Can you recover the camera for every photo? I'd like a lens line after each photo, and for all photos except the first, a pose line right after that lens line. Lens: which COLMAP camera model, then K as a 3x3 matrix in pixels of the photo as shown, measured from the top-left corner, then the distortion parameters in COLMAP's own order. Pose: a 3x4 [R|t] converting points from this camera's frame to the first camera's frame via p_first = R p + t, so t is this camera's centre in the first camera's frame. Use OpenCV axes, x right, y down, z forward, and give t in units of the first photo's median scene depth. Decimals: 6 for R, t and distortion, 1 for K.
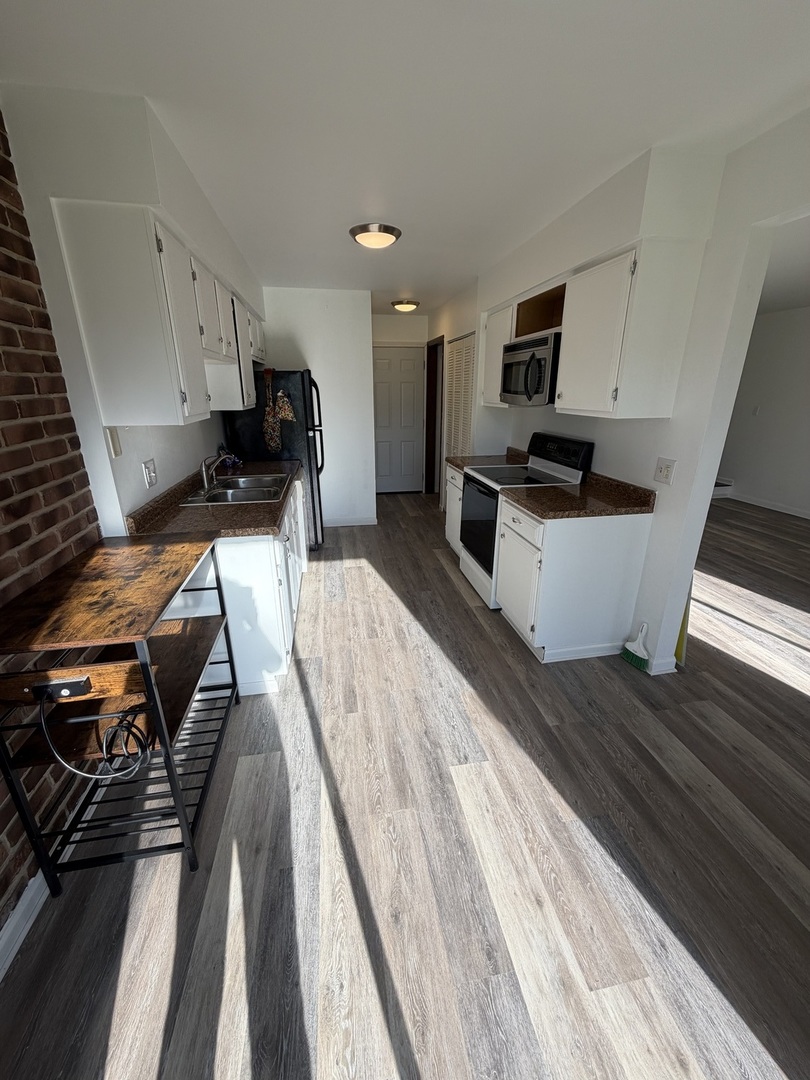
lens RADIAL K [[431.7, 0, 405.9], [0, 431.7, 538.5], [0, 0, 1]] dist [0.000750, 0.000441]
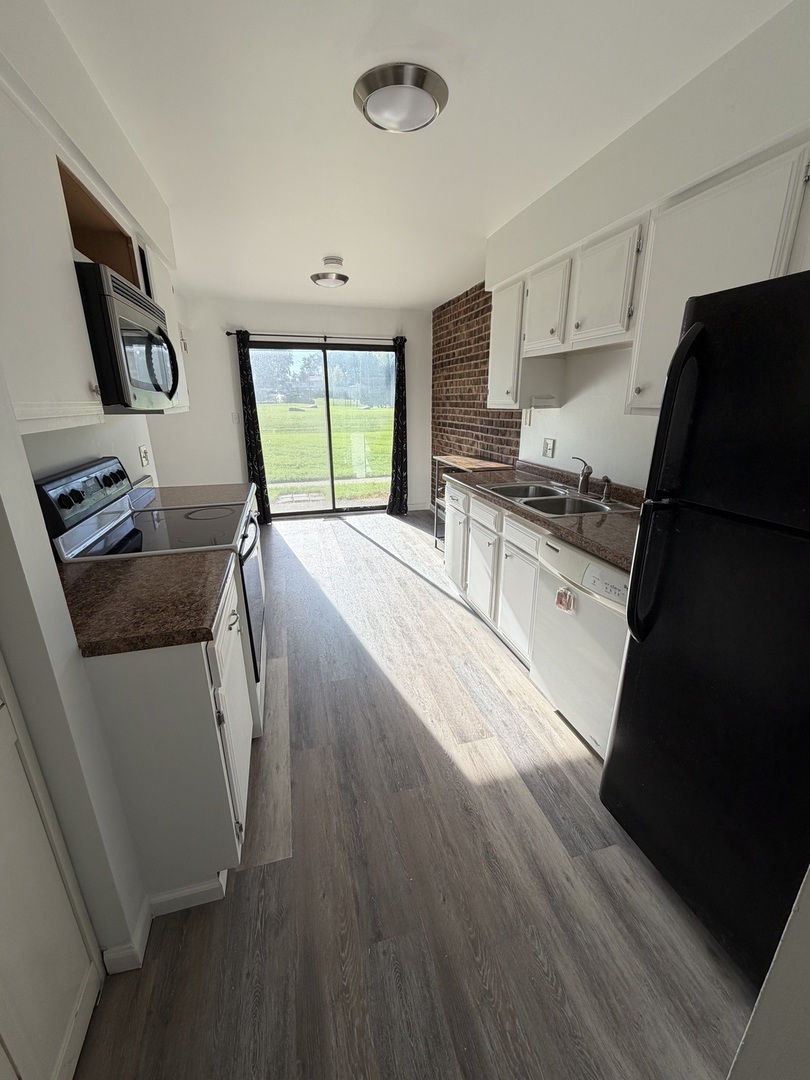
lens RADIAL K [[431.7, 0, 405.4], [0, 431.7, 537.6], [0, 0, 1]] dist [0.000750, 0.000441]
pose [[-0.995440, 0.034970, -0.088746, -0.007902], [-0.025360, 0.799862, 0.599647, -0.675169], [0.091955, 0.599164, -0.795328, 2.047425]]
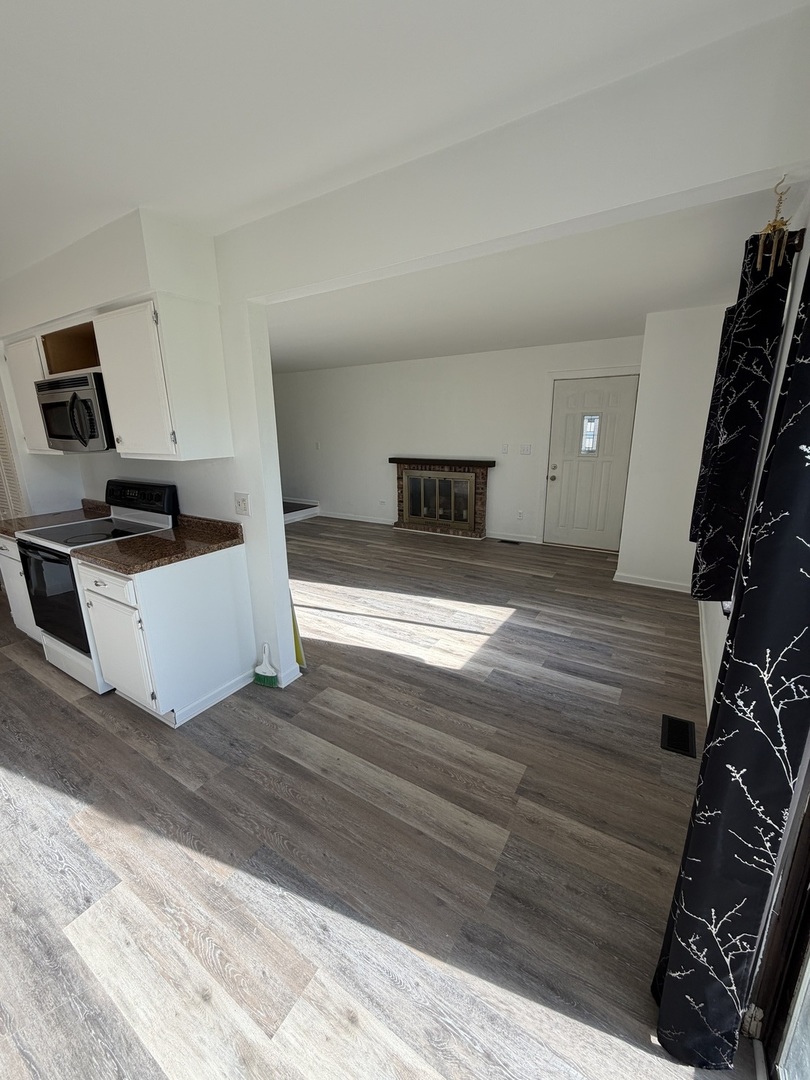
lens RADIAL K [[431.7, 0, 406.1], [0, 431.7, 538.3], [0, 0, 1]] dist [0.000750, 0.000441]
pose [[0.670453, -0.193211, 0.716353, 0.070739], [0.254485, 0.966813, 0.022585, 0.007339], [-0.696943, 0.167159, 0.697372, -0.035603]]
